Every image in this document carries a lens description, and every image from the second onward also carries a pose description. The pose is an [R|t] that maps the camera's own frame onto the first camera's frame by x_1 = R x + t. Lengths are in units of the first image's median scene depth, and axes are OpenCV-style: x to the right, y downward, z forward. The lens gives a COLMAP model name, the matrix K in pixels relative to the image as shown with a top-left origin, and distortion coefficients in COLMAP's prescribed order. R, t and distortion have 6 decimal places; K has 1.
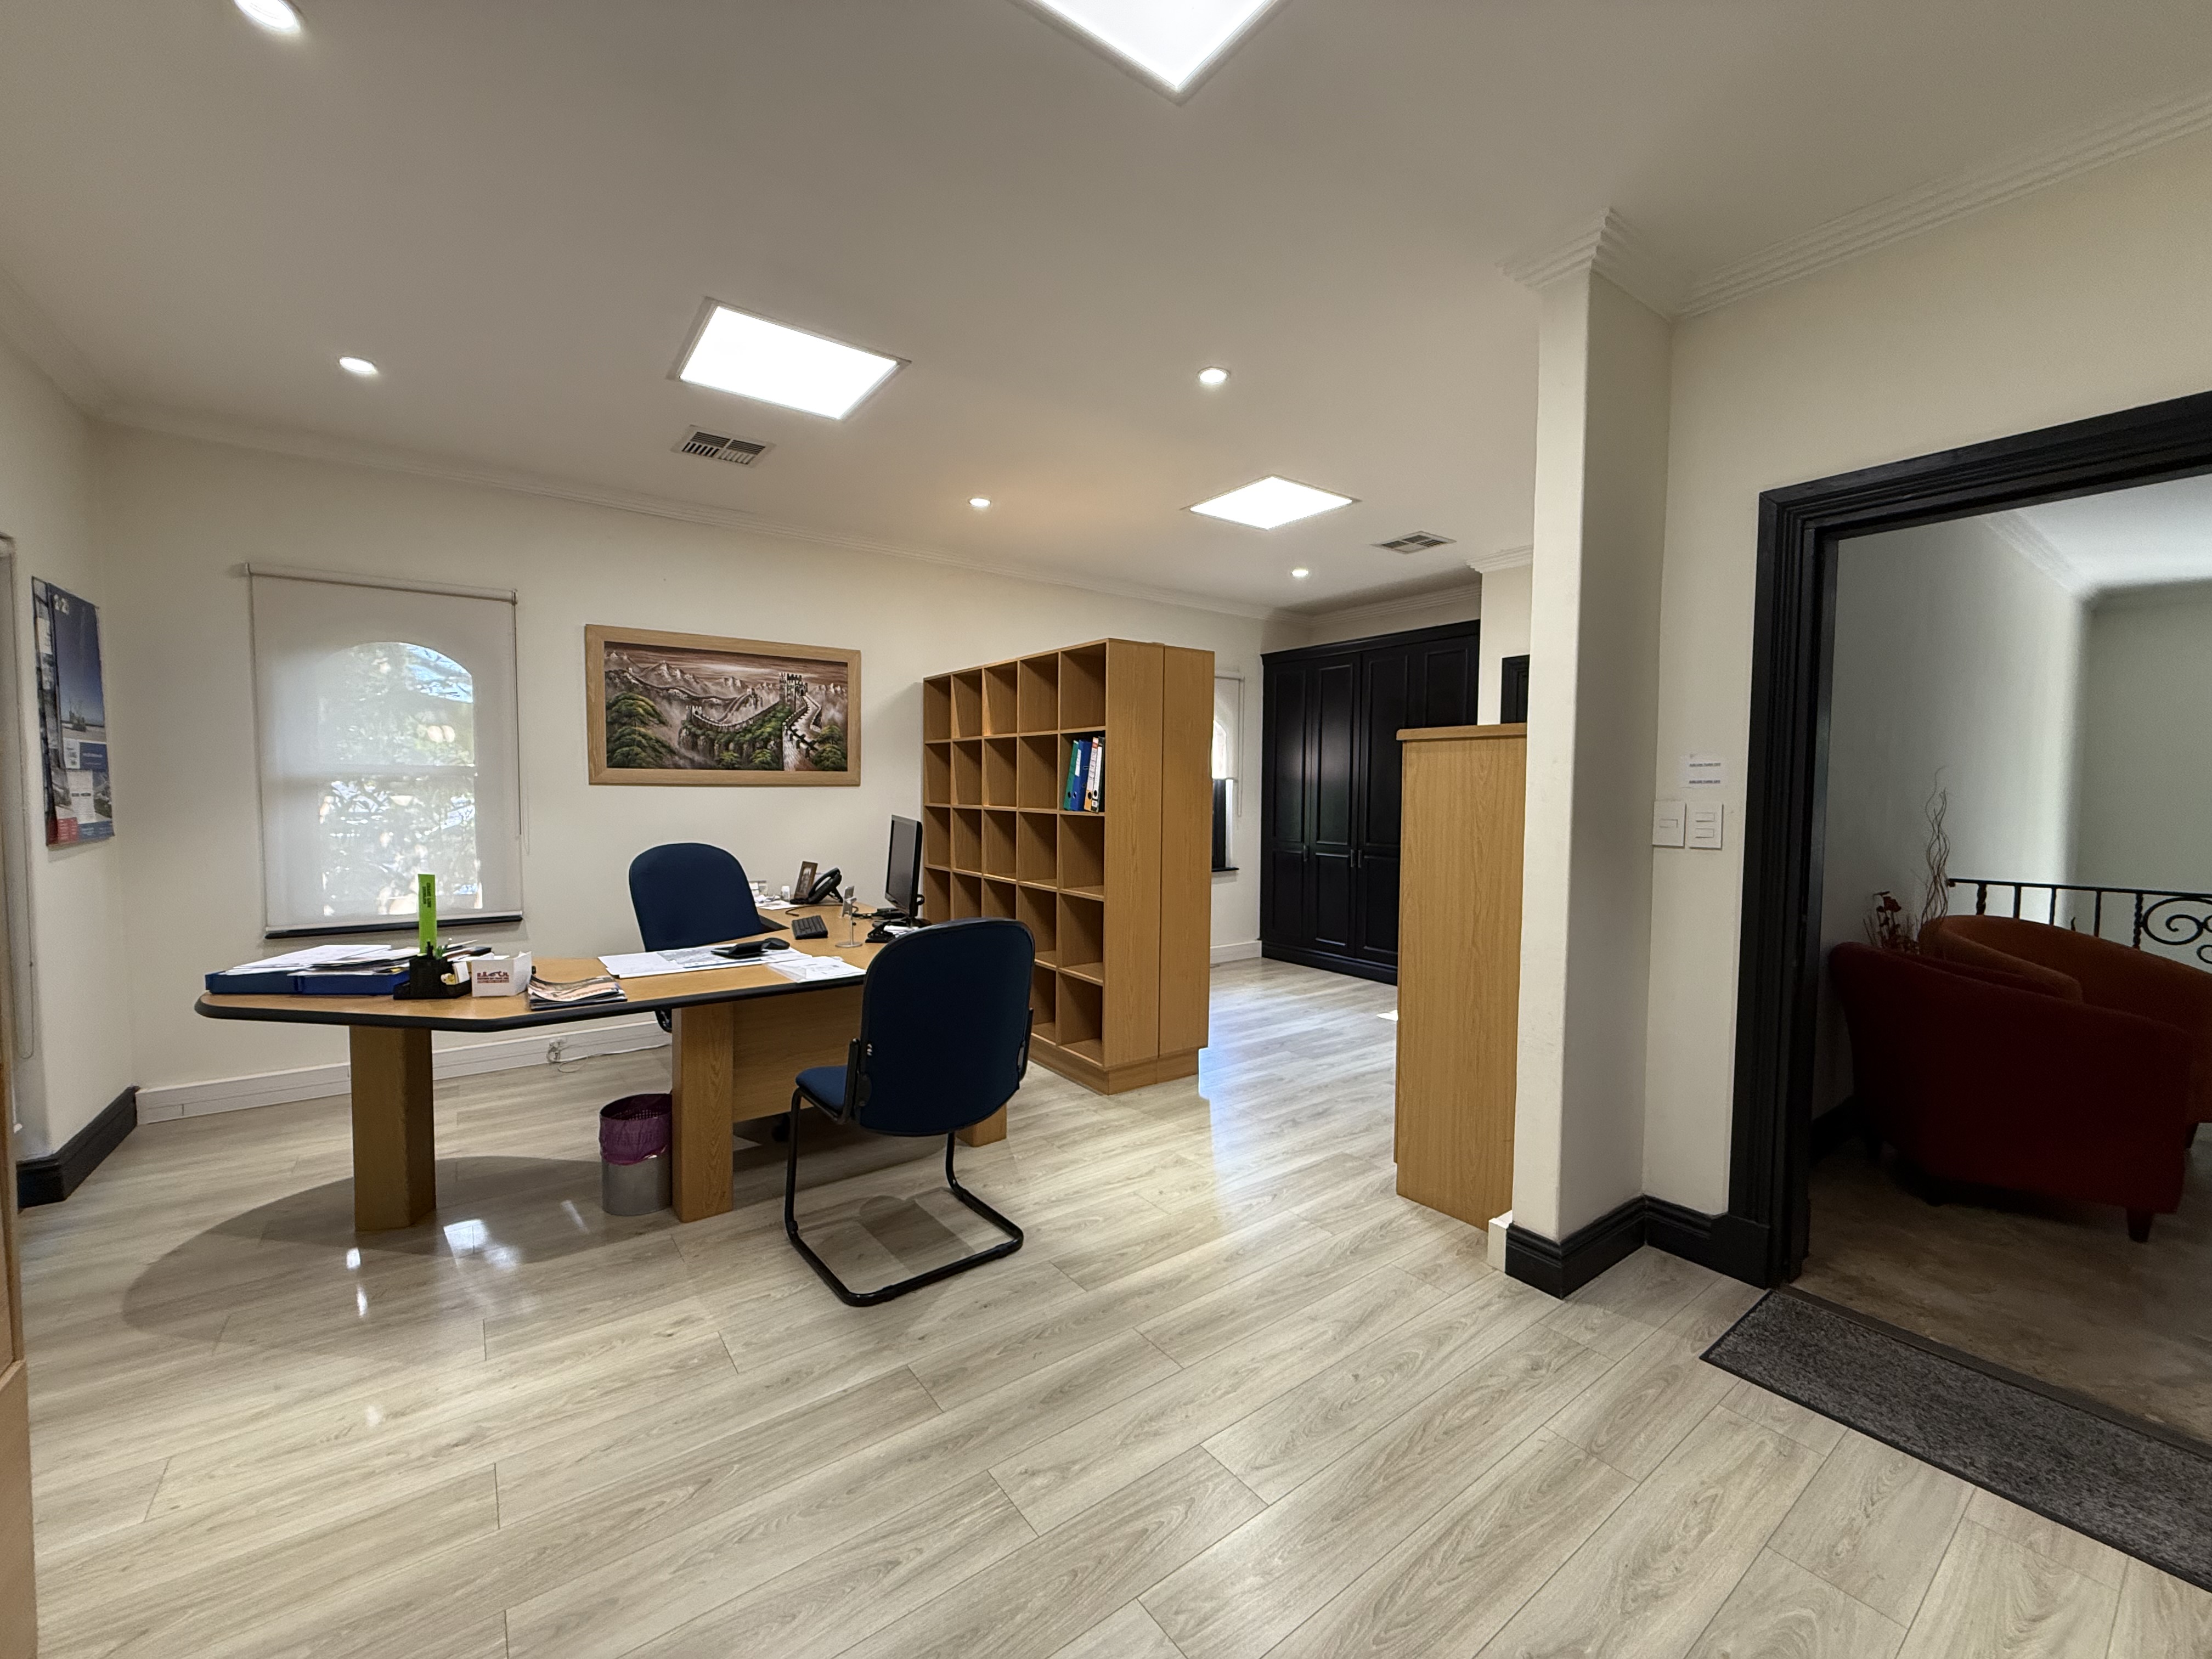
lens RADIAL K [[880.5, 0, 1100.3], [0, 880.5, 830.5], [0, 0, 1]] dist [-0.000210, 0.000239]
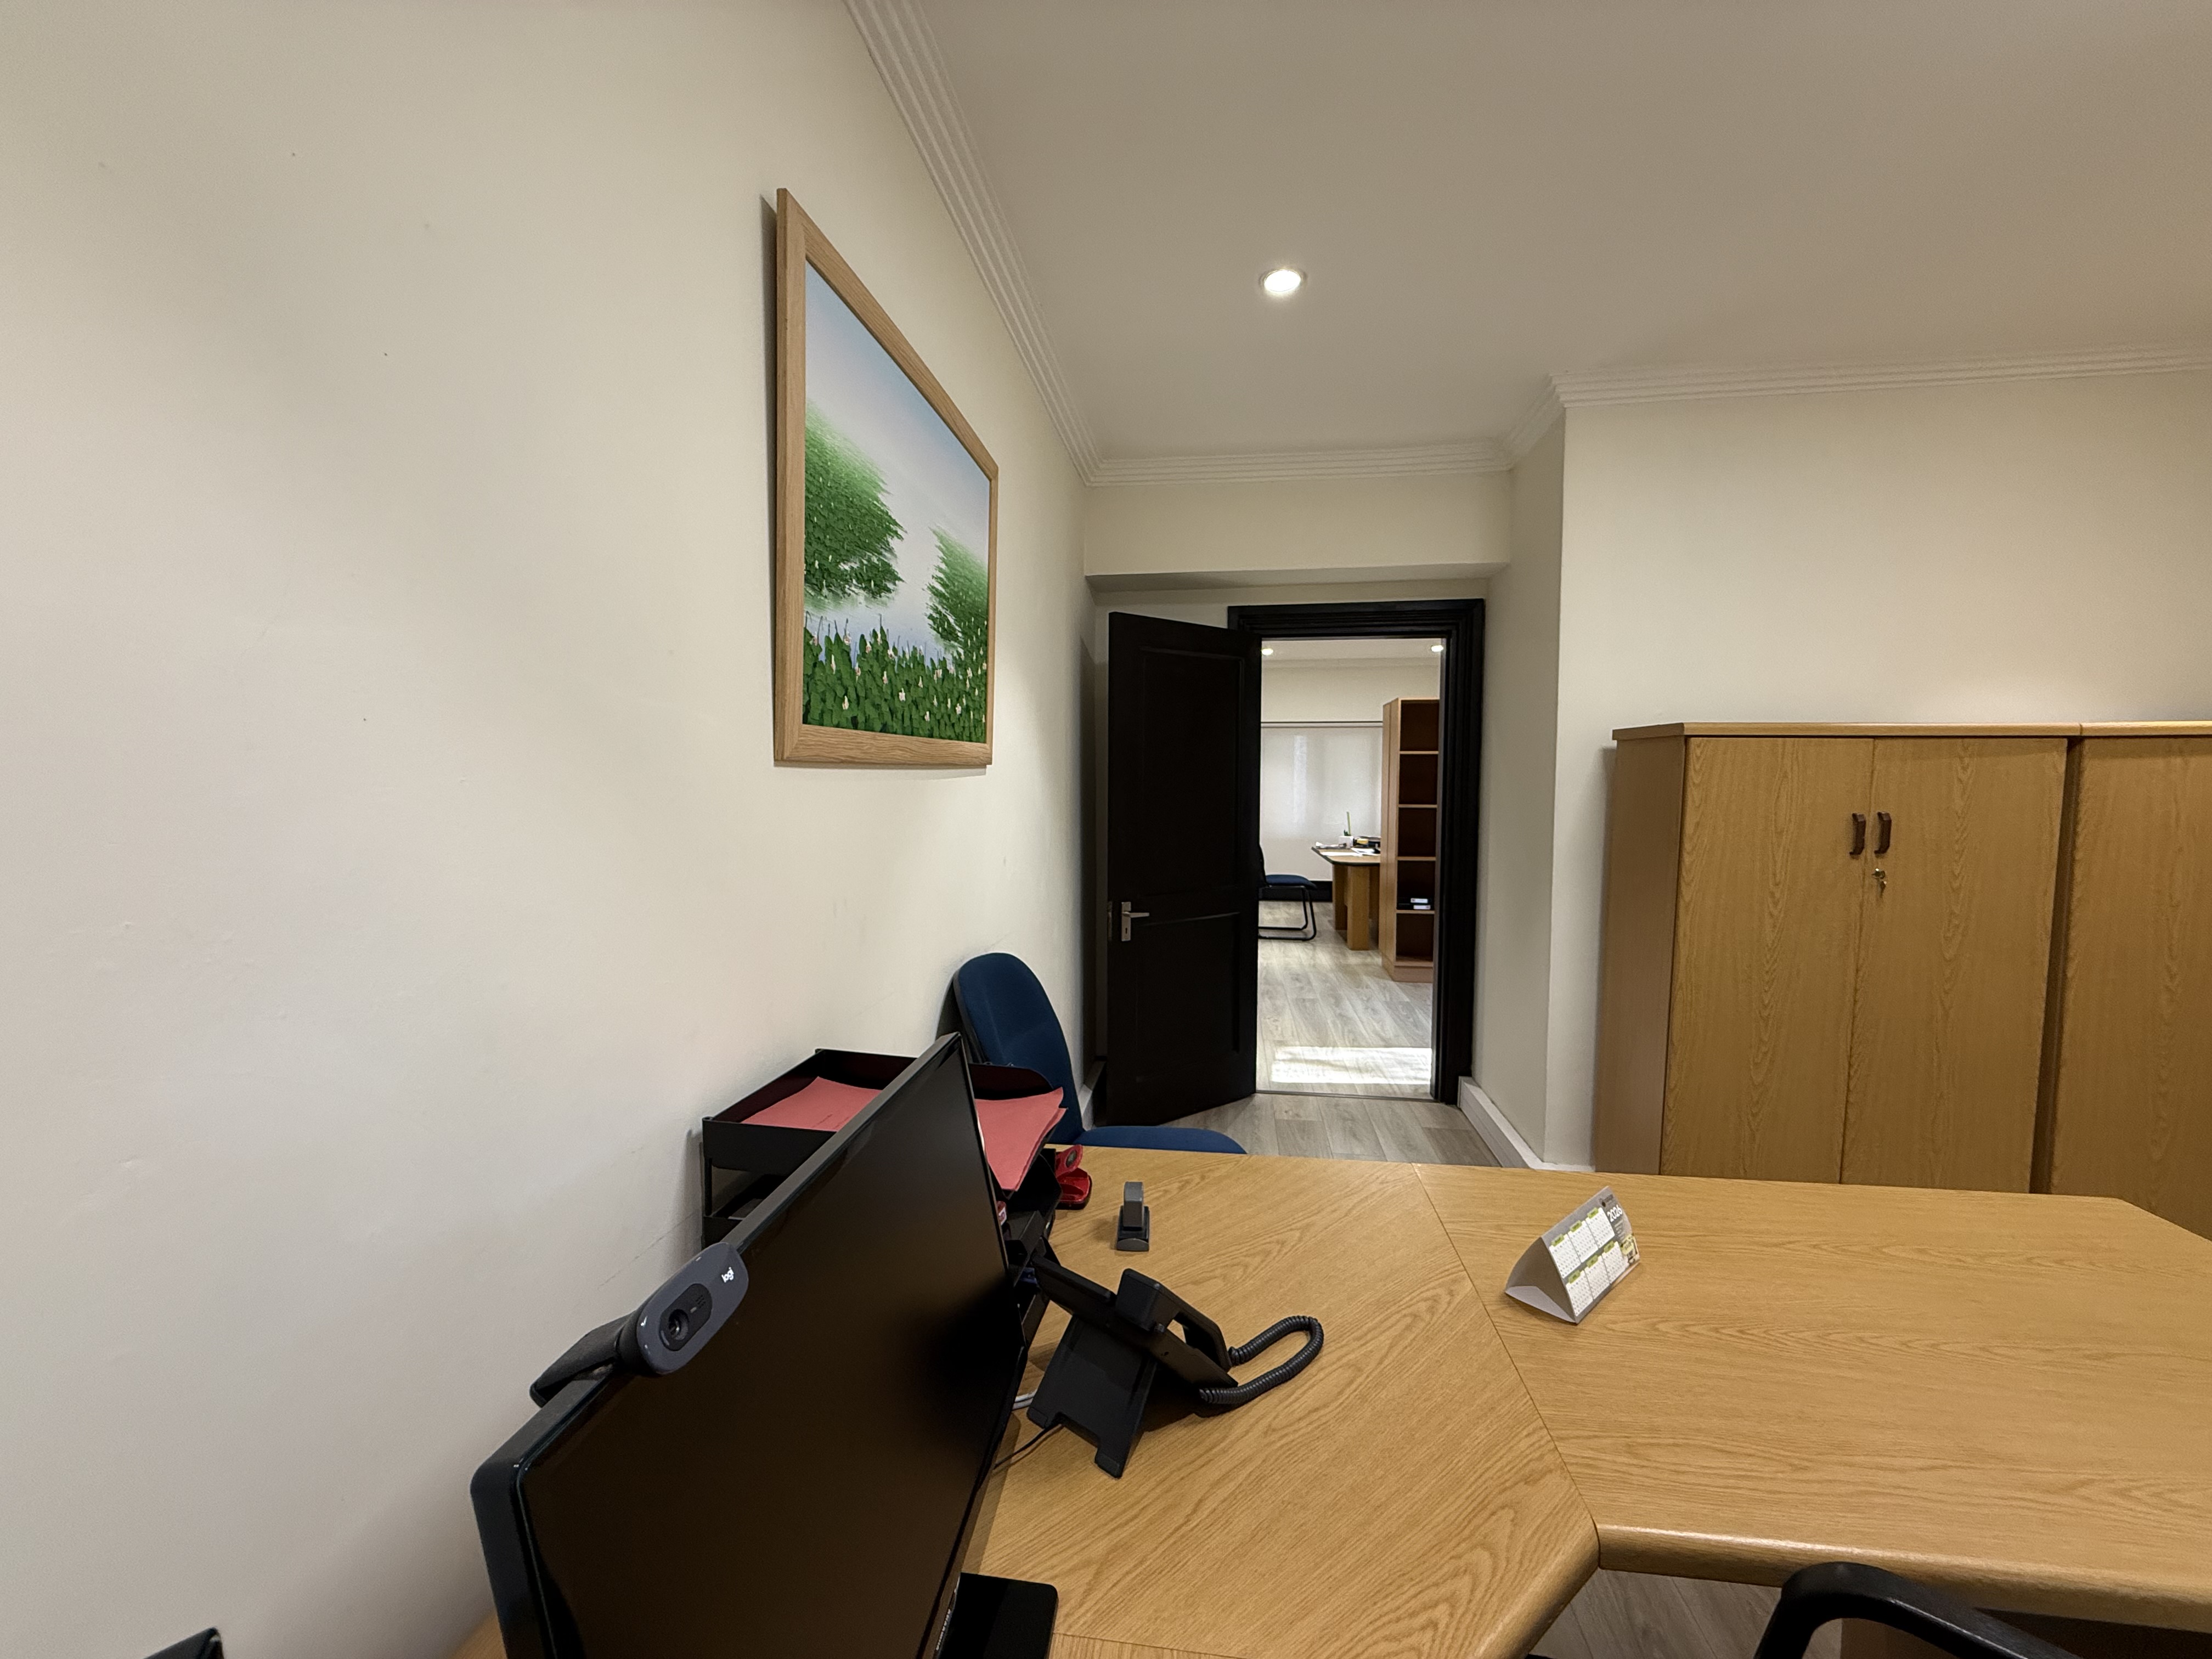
lens RADIAL K [[880.5, 0, 1100.3], [0, 880.5, 830.5], [0, 0, 1]] dist [-0.000210, 0.000239]
pose [[-0.699514, 0.029551, -0.714007, 1.564370], [-0.045424, 0.995285, 0.085695, -0.085379], [0.713173, 0.092378, -0.694874, 1.712164]]
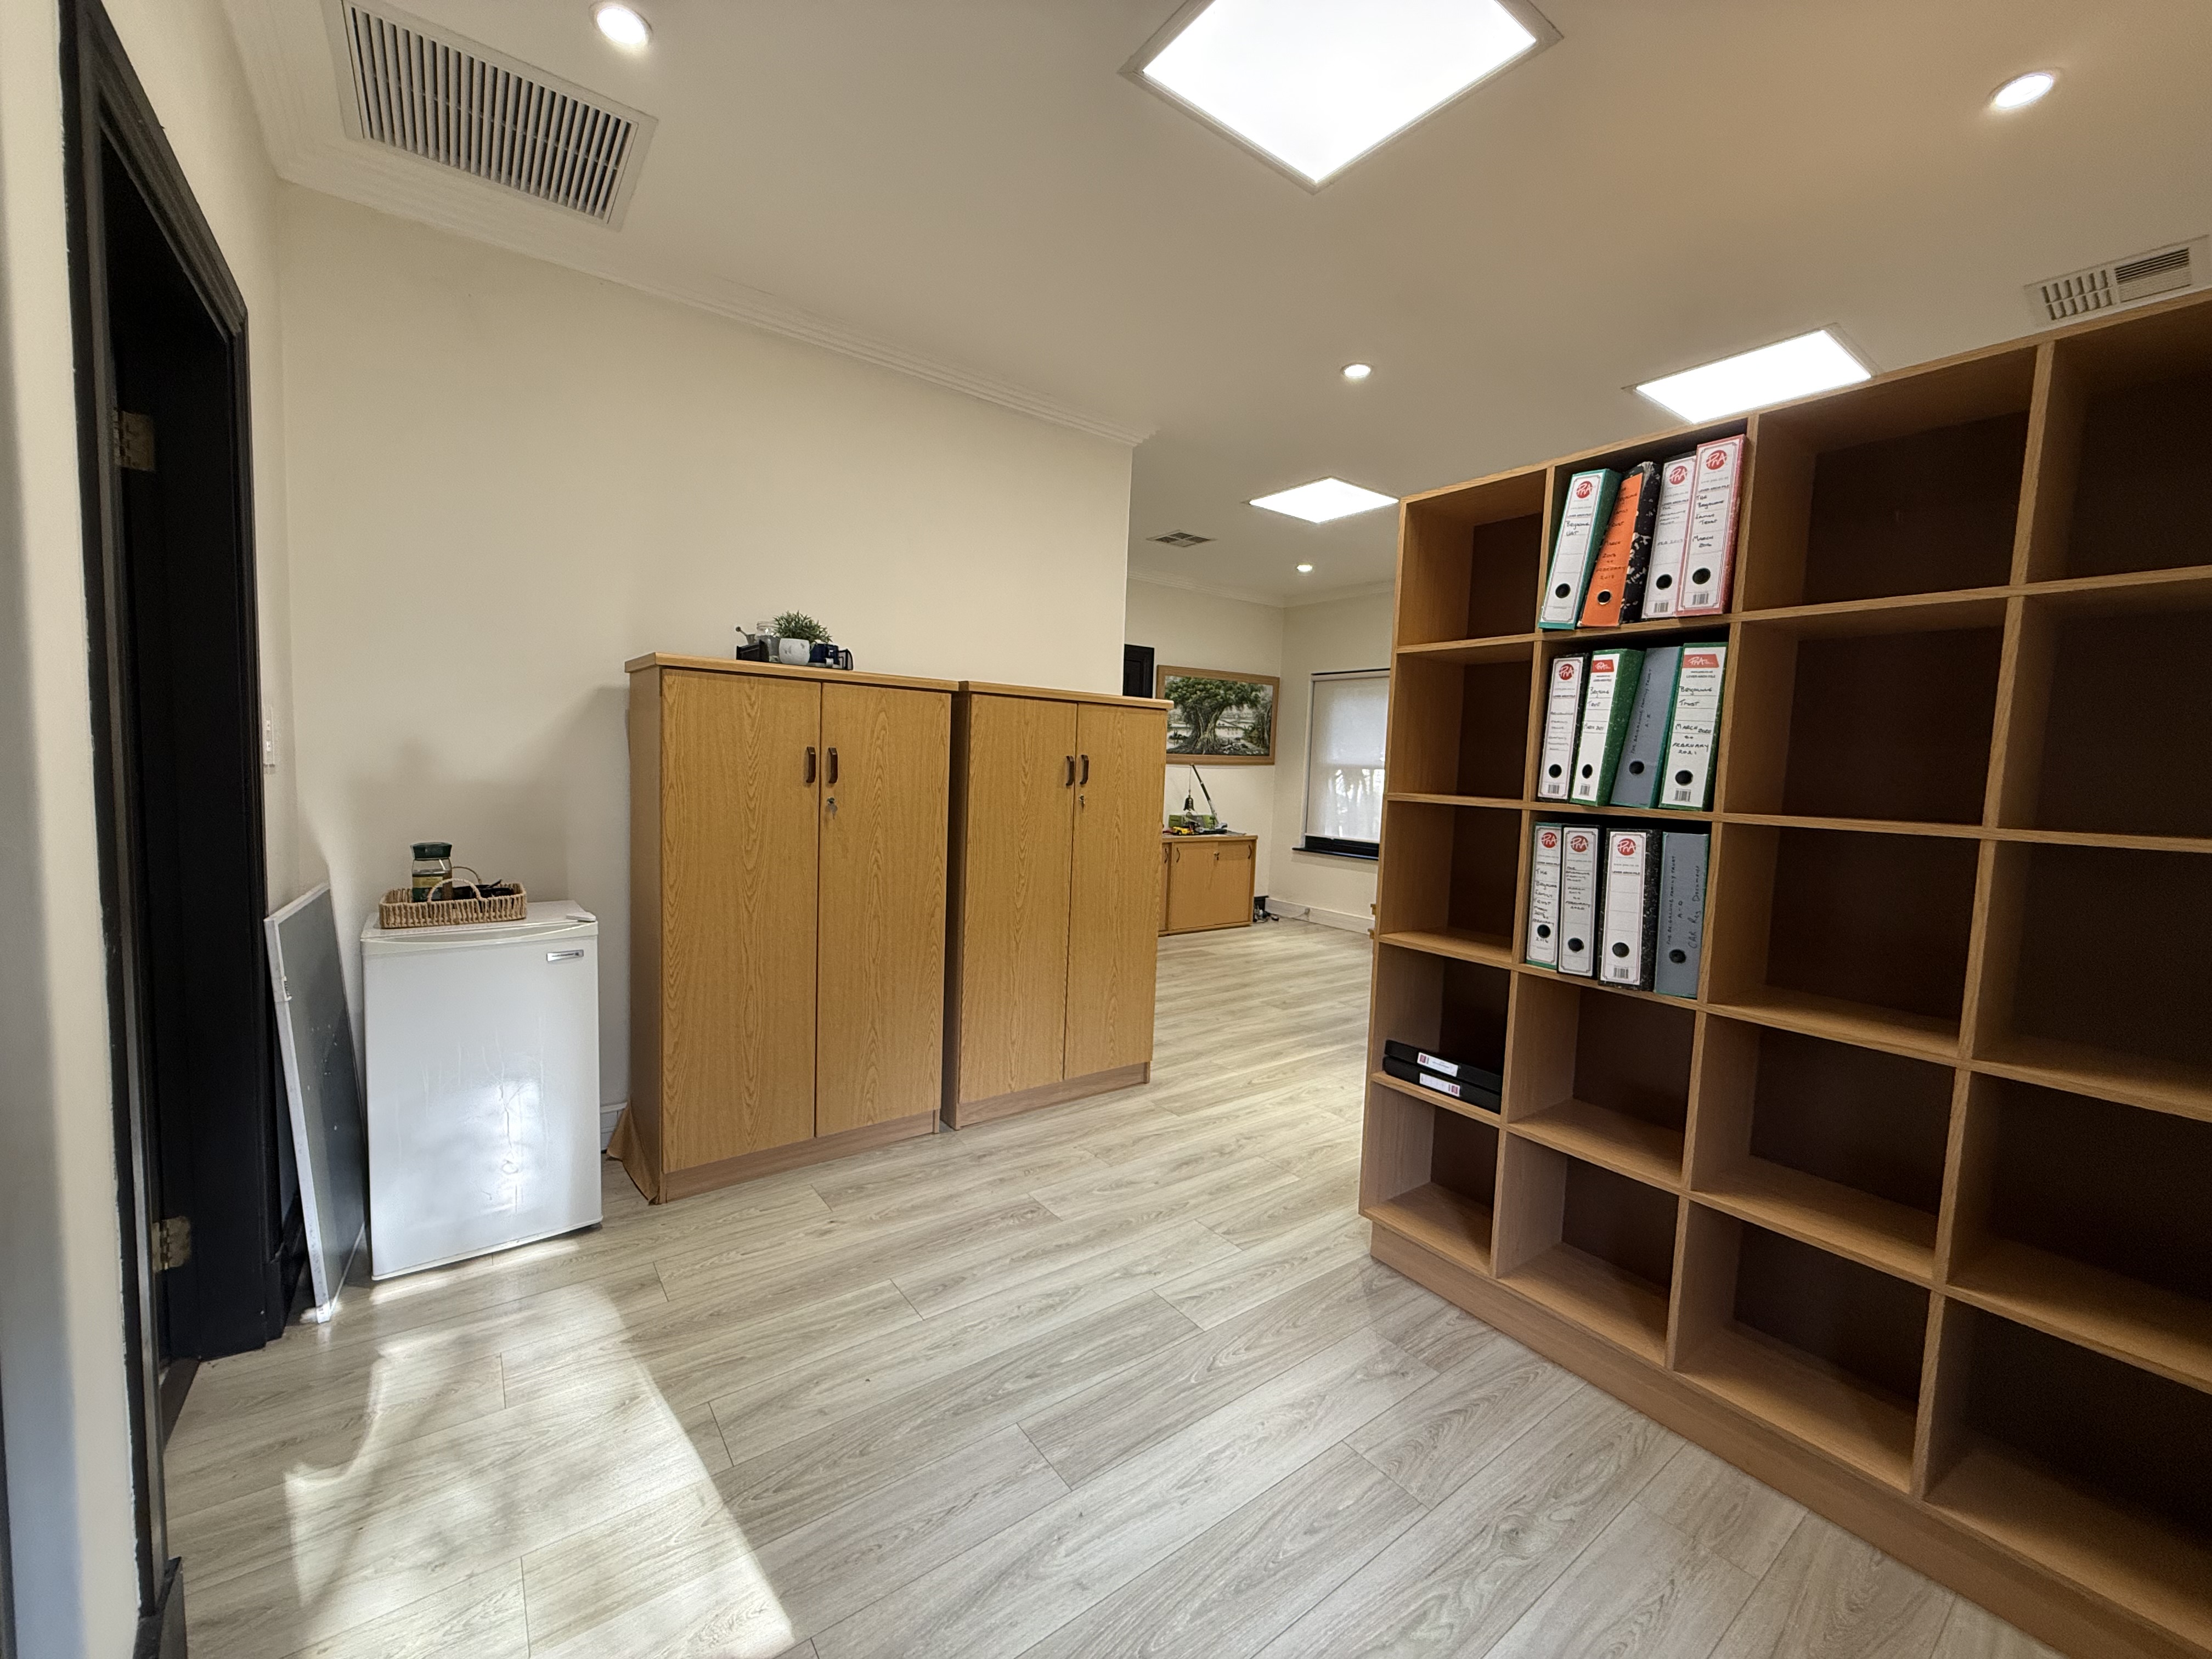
lens RADIAL K [[880.5, 0, 1100.3], [0, 880.5, 830.5], [0, 0, 1]] dist [-0.000210, 0.000239]
pose [[-0.999050, -0.043245, -0.005467, 0.312312], [-0.043589, 0.990826, 0.127918, -0.063107], [-0.000115, 0.128035, -0.991770, 1.583624]]
